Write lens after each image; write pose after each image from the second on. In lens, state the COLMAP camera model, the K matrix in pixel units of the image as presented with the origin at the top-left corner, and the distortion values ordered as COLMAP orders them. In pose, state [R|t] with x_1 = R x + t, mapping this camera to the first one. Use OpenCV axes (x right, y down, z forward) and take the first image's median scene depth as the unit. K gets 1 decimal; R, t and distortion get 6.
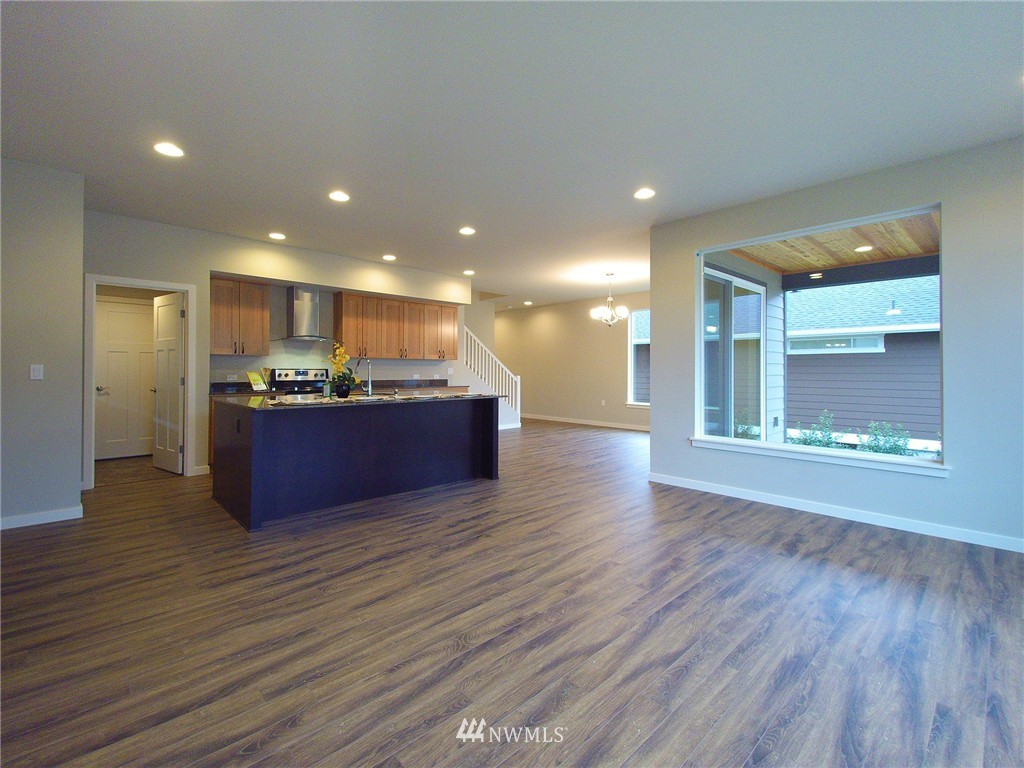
lens RADIAL K [[466.8, 0, 510.3], [0, 466.8, 374.1], [0, 0, 1]] dist [0.000088, -0.000582]
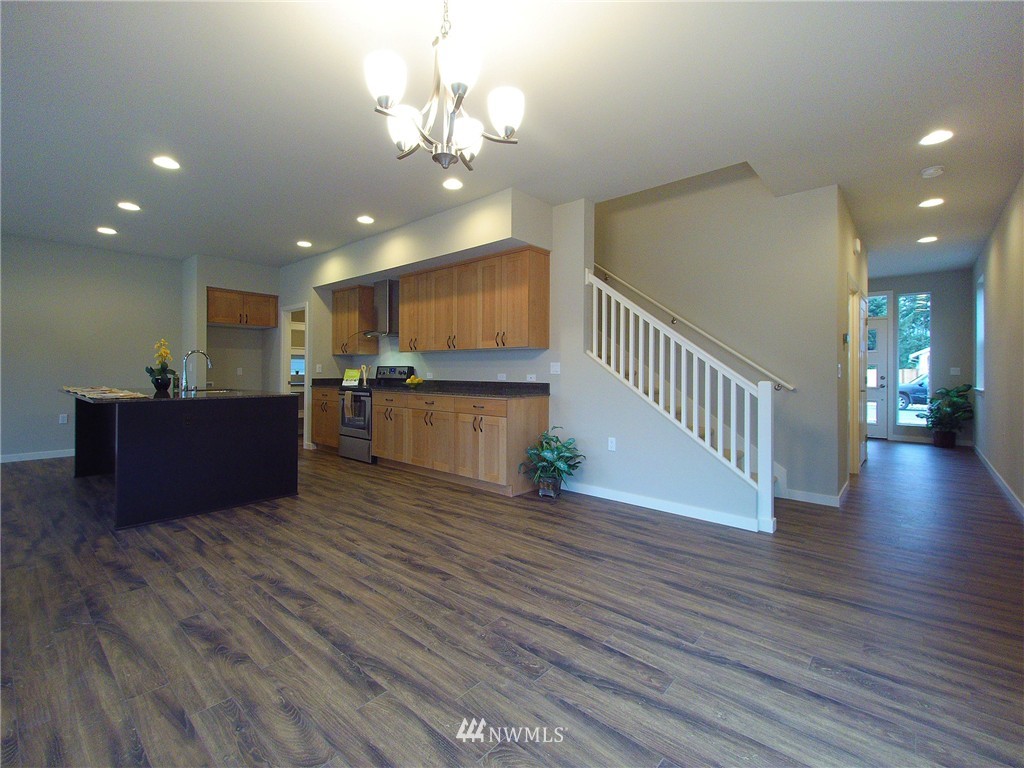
lens RADIAL K [[466.8, 0, 508.3], [0, 466.8, 383.2], [0, 0, 1]] dist [0.000088, -0.000582]
pose [[0.052944, 0.015335, -0.998480, 0.437557], [-0.018424, 0.999727, 0.014377, 0.004161], [0.998428, 0.017635, 0.053212, 0.976848]]
